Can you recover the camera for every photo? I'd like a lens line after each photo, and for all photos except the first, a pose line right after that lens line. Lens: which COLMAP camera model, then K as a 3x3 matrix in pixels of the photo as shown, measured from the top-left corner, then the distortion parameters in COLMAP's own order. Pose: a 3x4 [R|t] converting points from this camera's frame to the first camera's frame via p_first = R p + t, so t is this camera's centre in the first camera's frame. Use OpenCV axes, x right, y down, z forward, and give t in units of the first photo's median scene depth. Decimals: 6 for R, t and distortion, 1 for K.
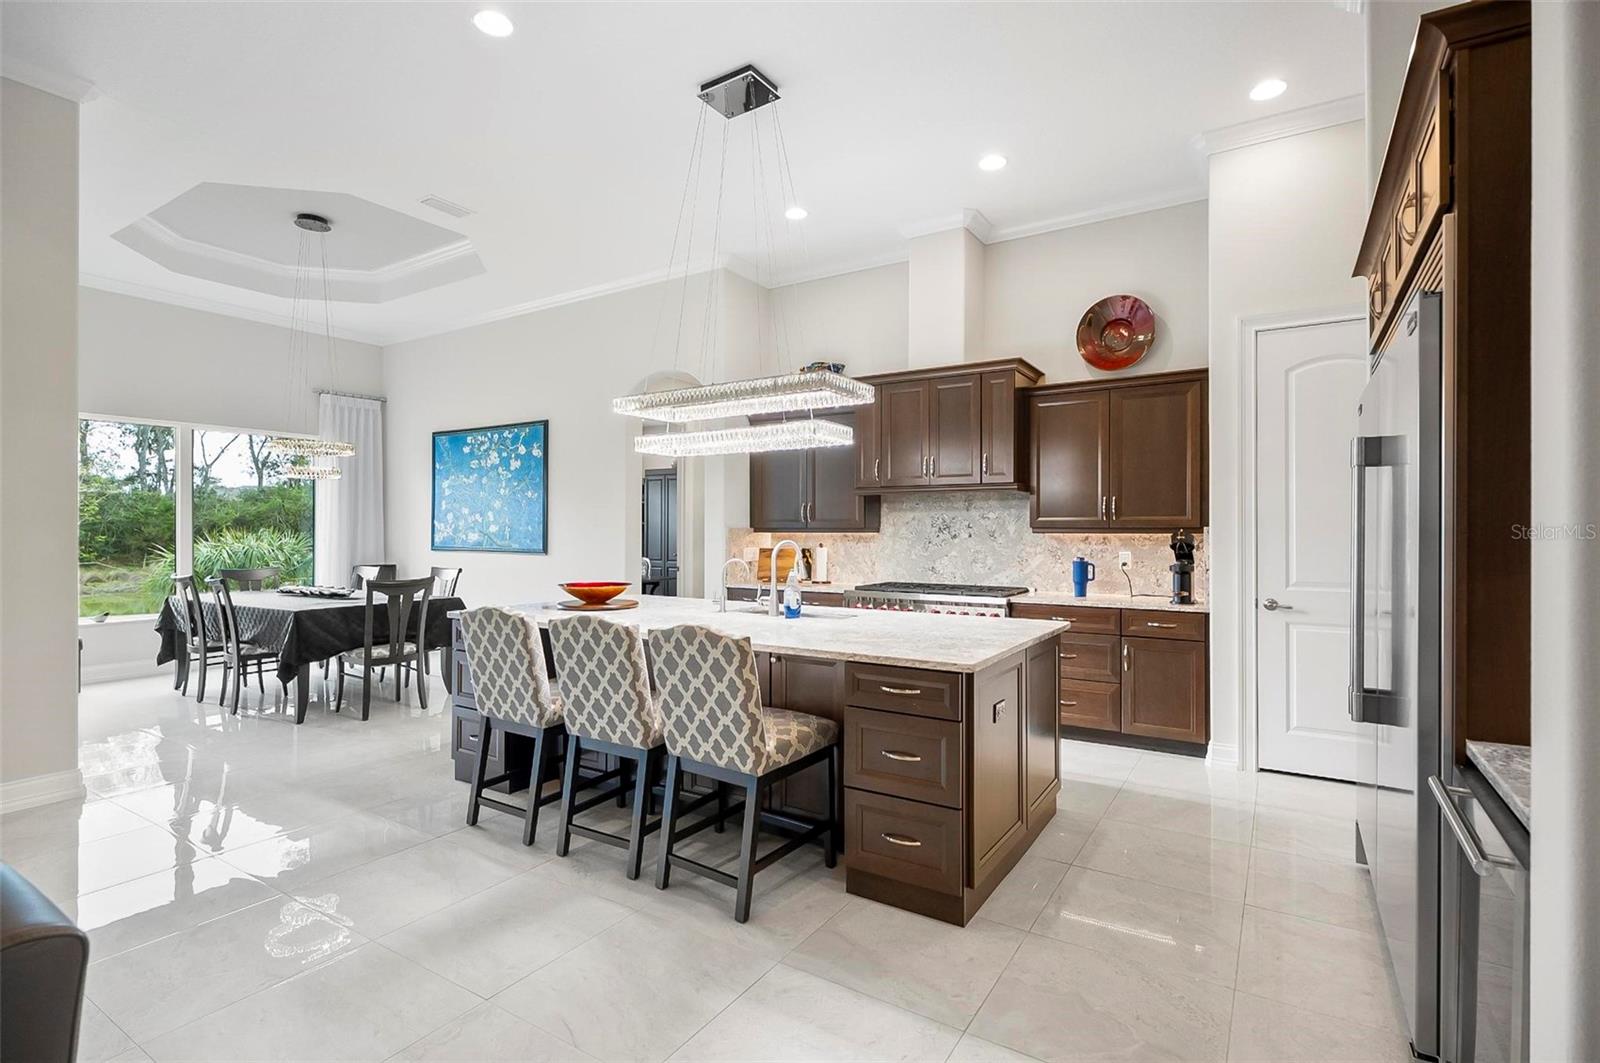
lens RADIAL K [[758.8, 0, 806.9], [0, 758.8, 527.1], [0, 0, 1]] dist [0.001623, 0.000765]
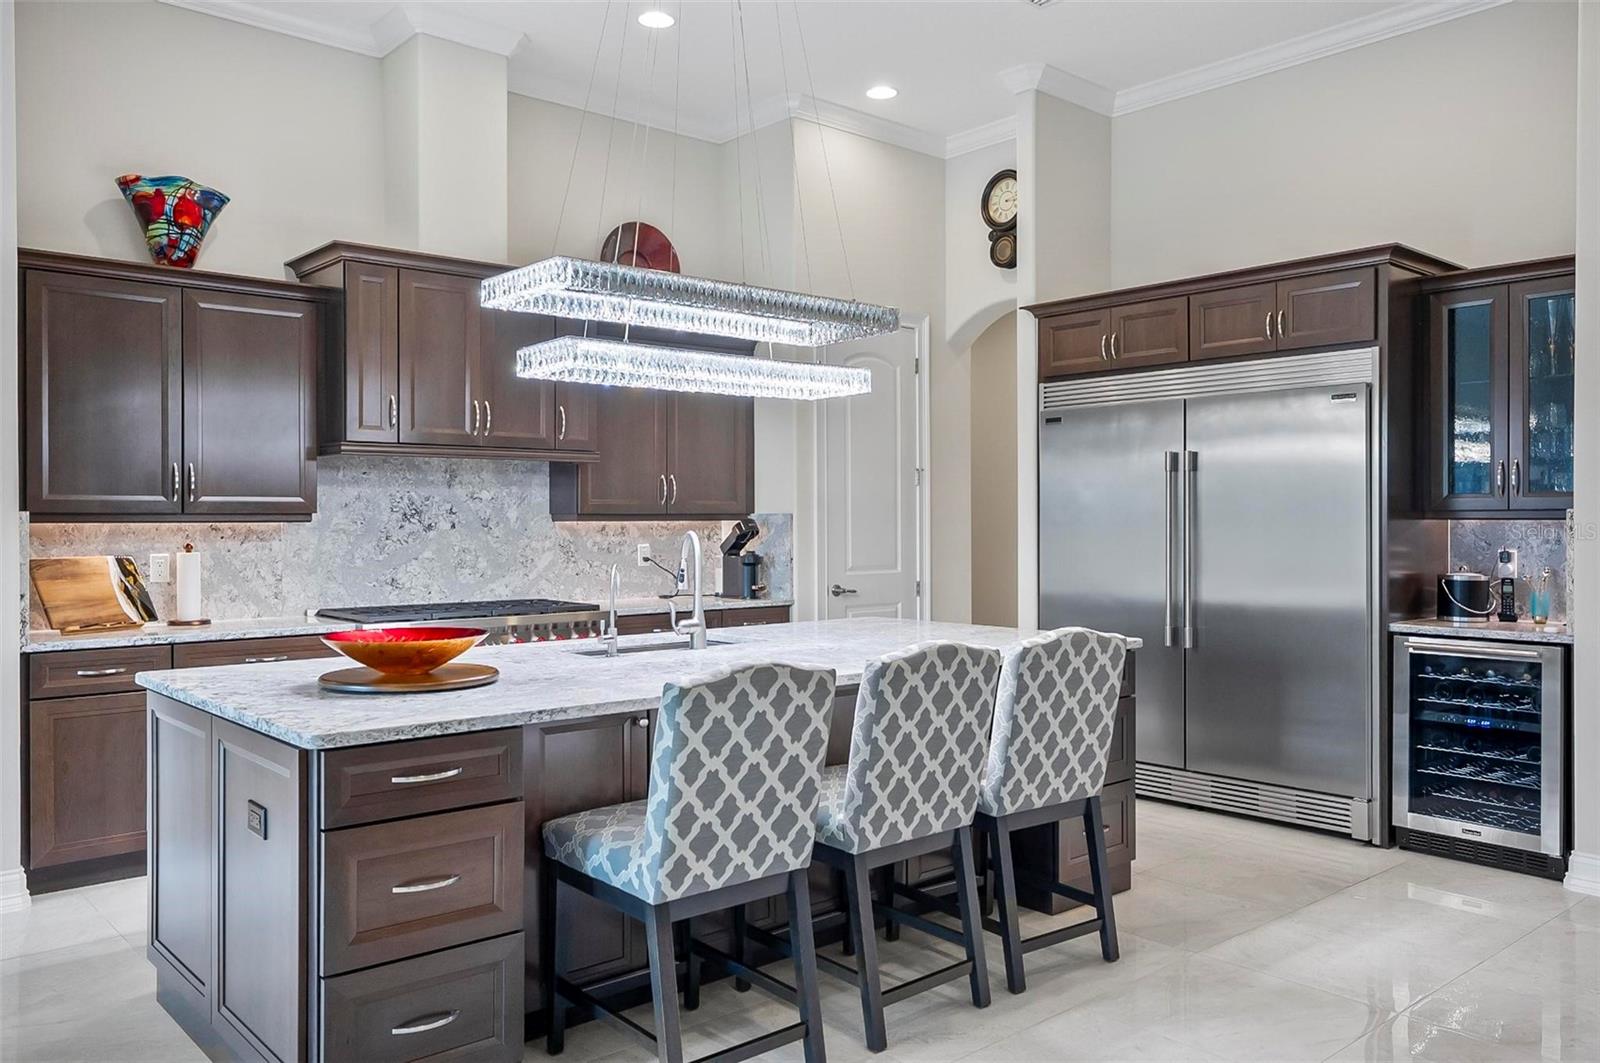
lens RADIAL K [[1227.0, 0, 790.6], [0, 1227.0, 524.8], [0, 0, 1]] dist [-0.001454, 0.008070]
pose [[0.283478, -0.005991, 0.958960, -0.724114], [-0.001102, 0.999978, 0.006573, 0.003350], [-0.958978, -0.002920, 0.283465, 0.447203]]
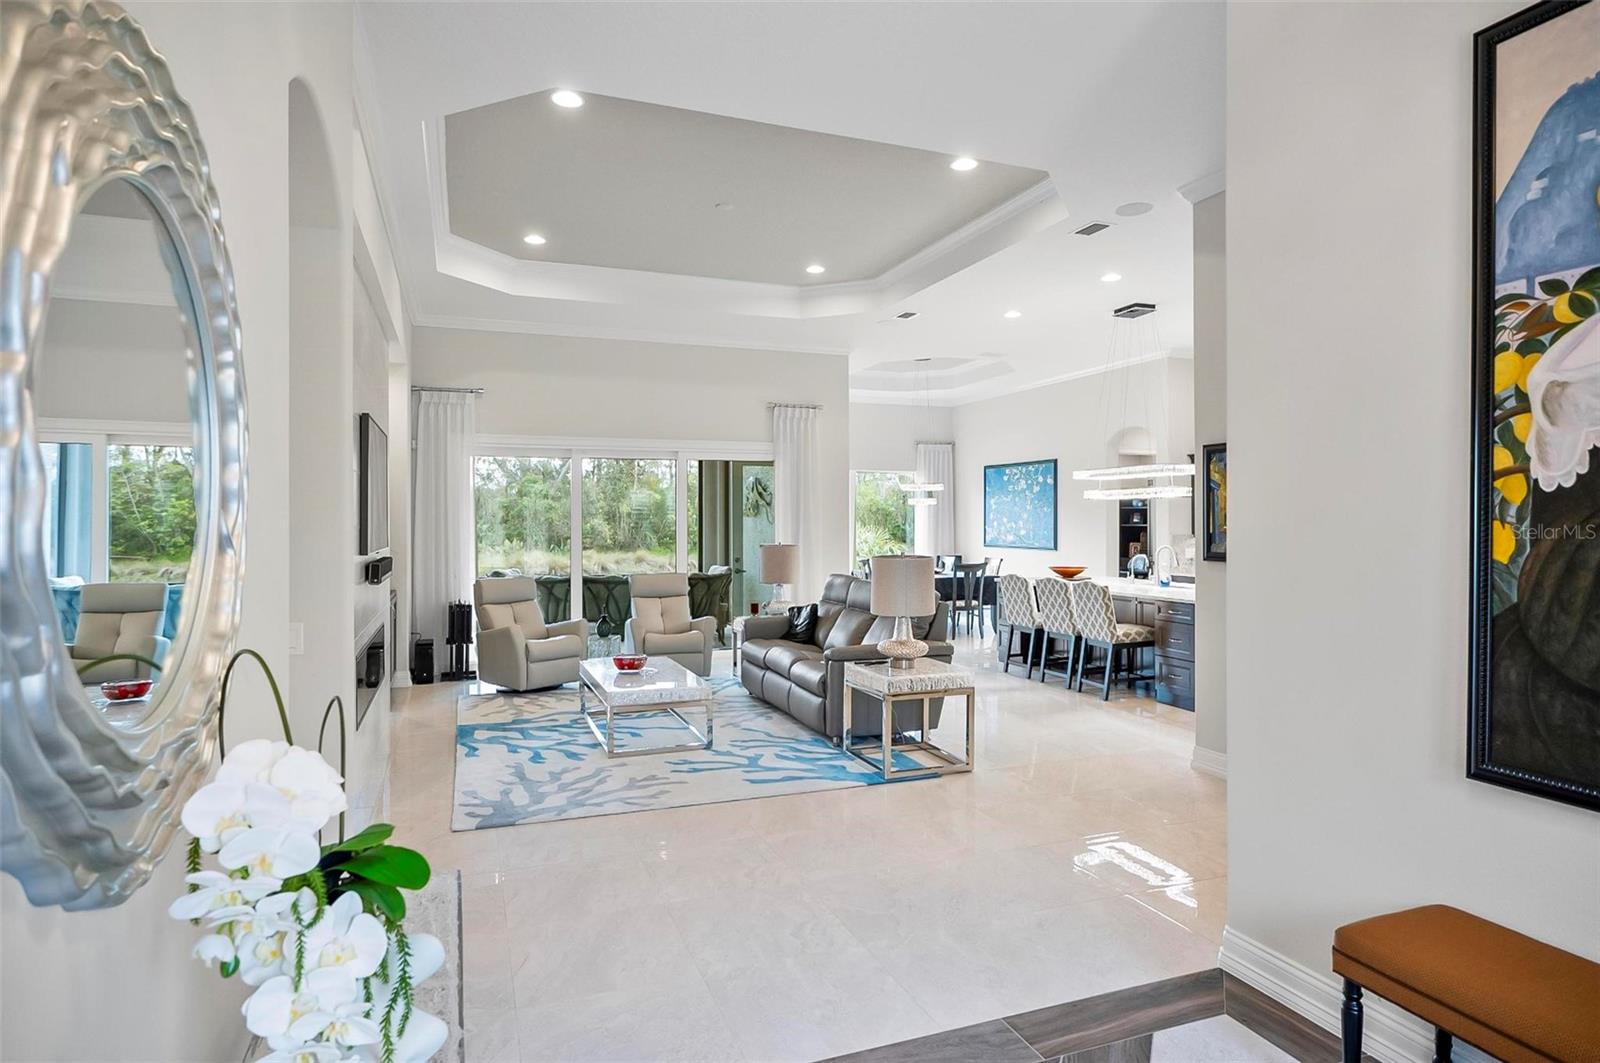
lens RADIAL K [[904.6, 0, 814.4], [0, 904.6, 520.1], [0, 0, 1]] dist [0.001905, 0.001392]
pose [[0.804382, -0.002858, -0.594105, 0.428175], [0.004999, 0.999986, 0.001957, -0.038484], [0.594091, -0.004544, 0.804385, -0.915233]]
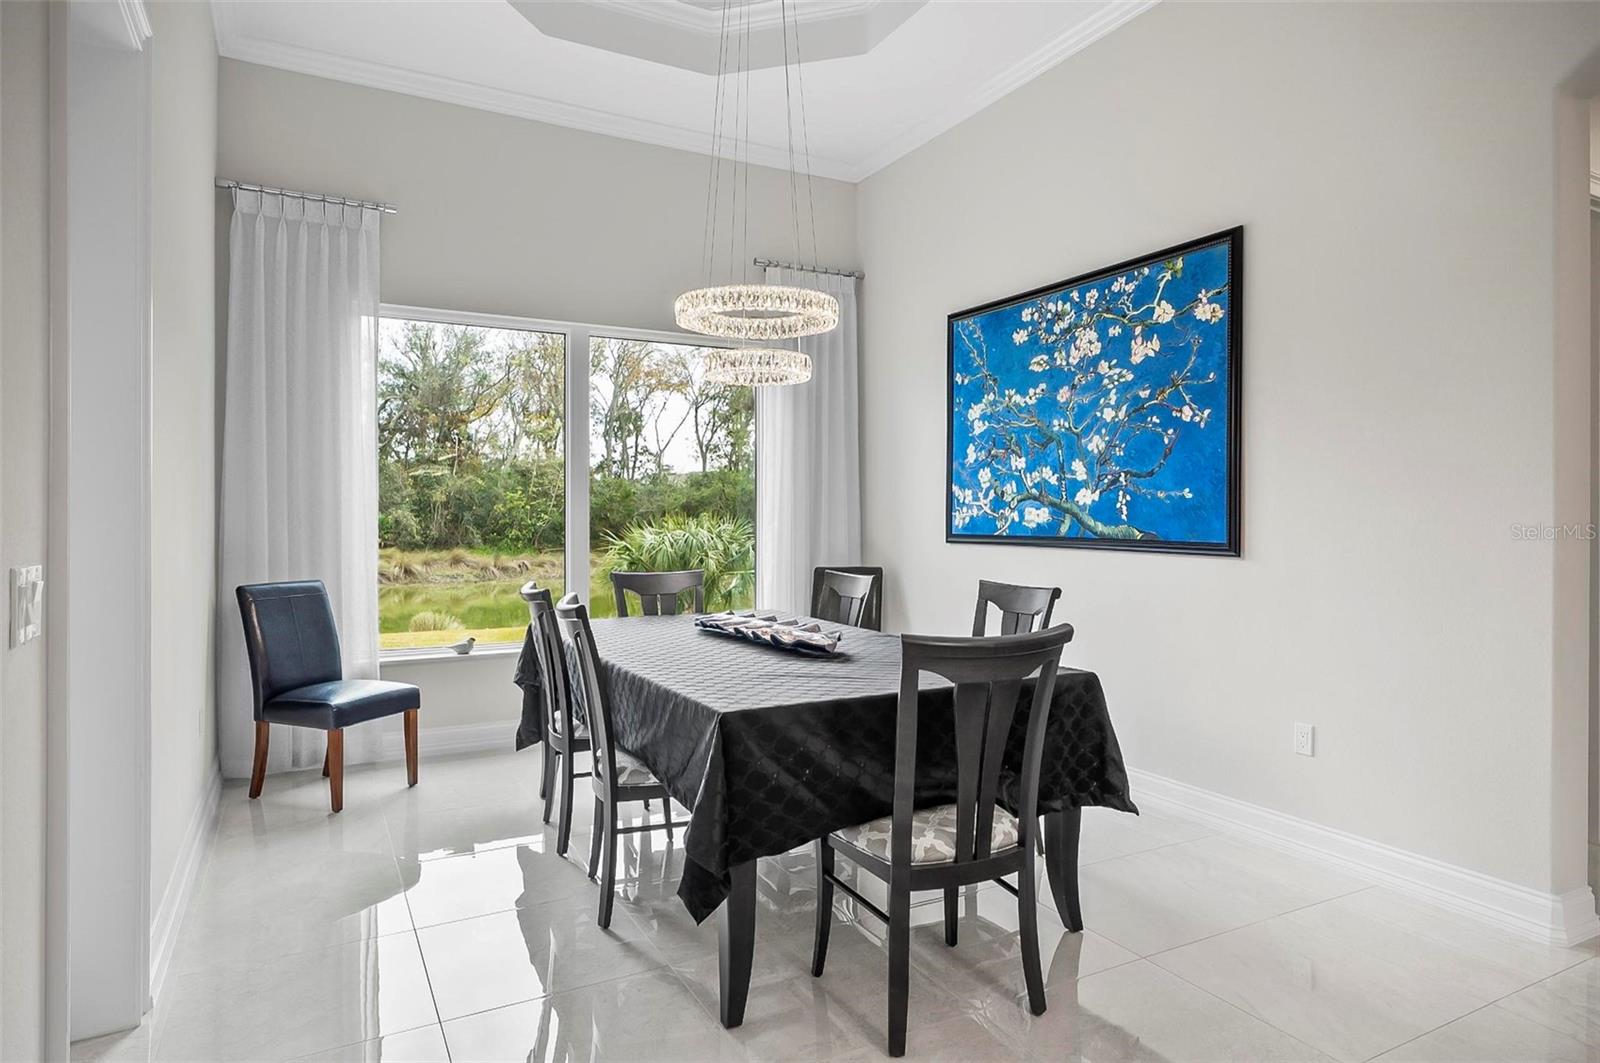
lens RADIAL K [[934.6, 0, 806.3], [0, 934.6, 523.6], [0, 0, 1]] dist [-0.001519, -0.000145]
pose [[0.869463, 0.004350, -0.493979, -0.398692], [0.000408, 0.999955, 0.009524, 0.017788], [0.493998, -0.008483, 0.869422, 0.602335]]
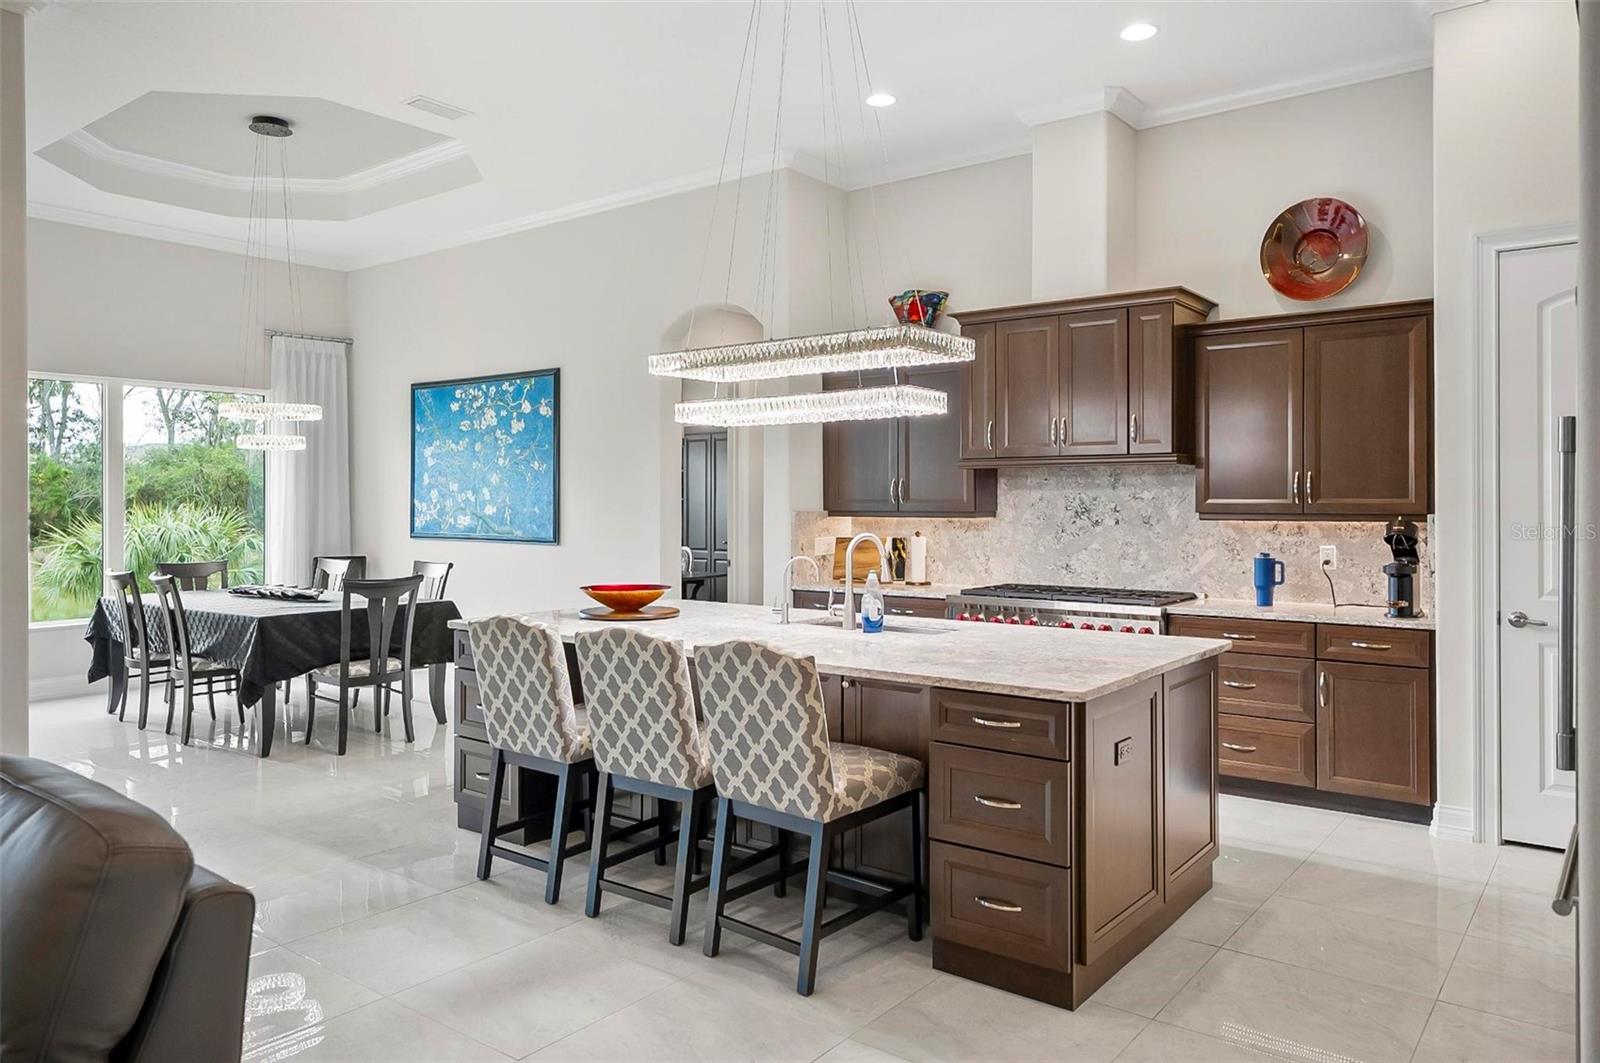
lens RADIAL K [[1091.6, 0, 814.0], [0, 1091.6, 500.9], [0, 0, 1]] dist [0.000041, 0.009140]
pose [[0.995972, -0.002025, -0.089638, 0.015675], [0.002328, 0.999992, 0.003279, -0.014449], [0.089631, -0.003474, 0.995969, -0.094537]]
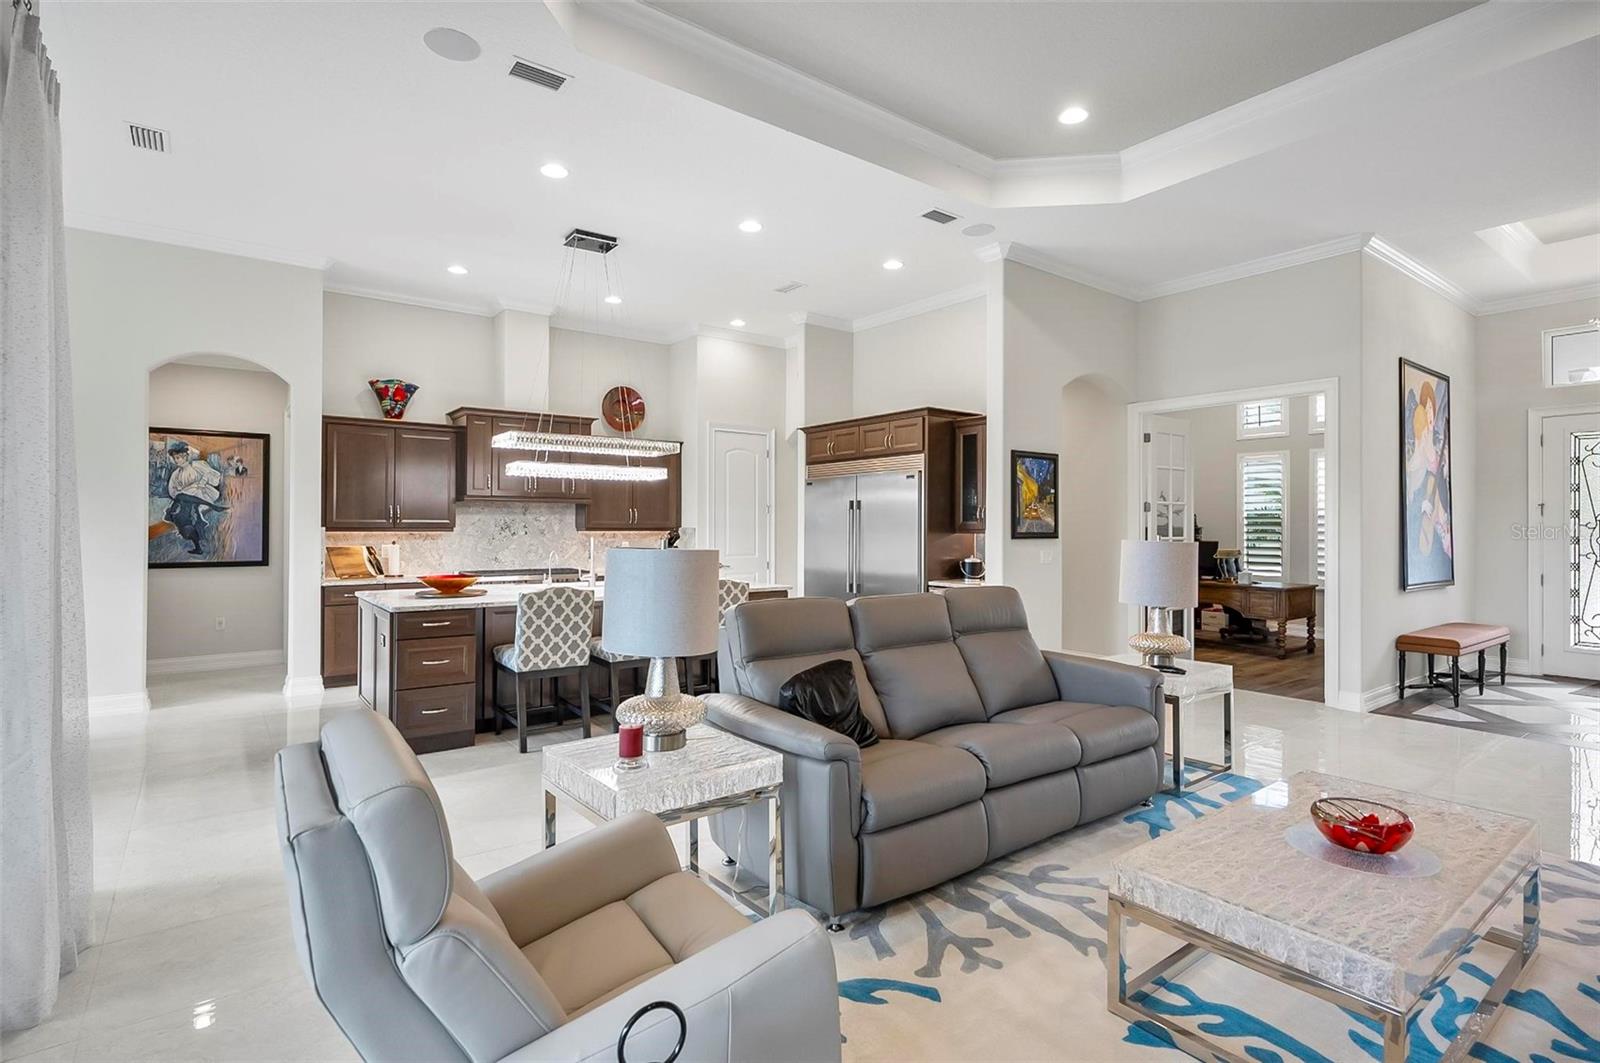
lens RADIAL K [[802.8, 0, 796.7], [0, 802.8, 518.9], [0, 0, 1]] dist [0.003891, -0.001253]
pose [[0.359253, 0.007926, 0.933207, -0.996457], [-0.006466, 0.999961, -0.006003, -0.009122], [-0.933218, -0.003877, 0.359290, 0.023910]]
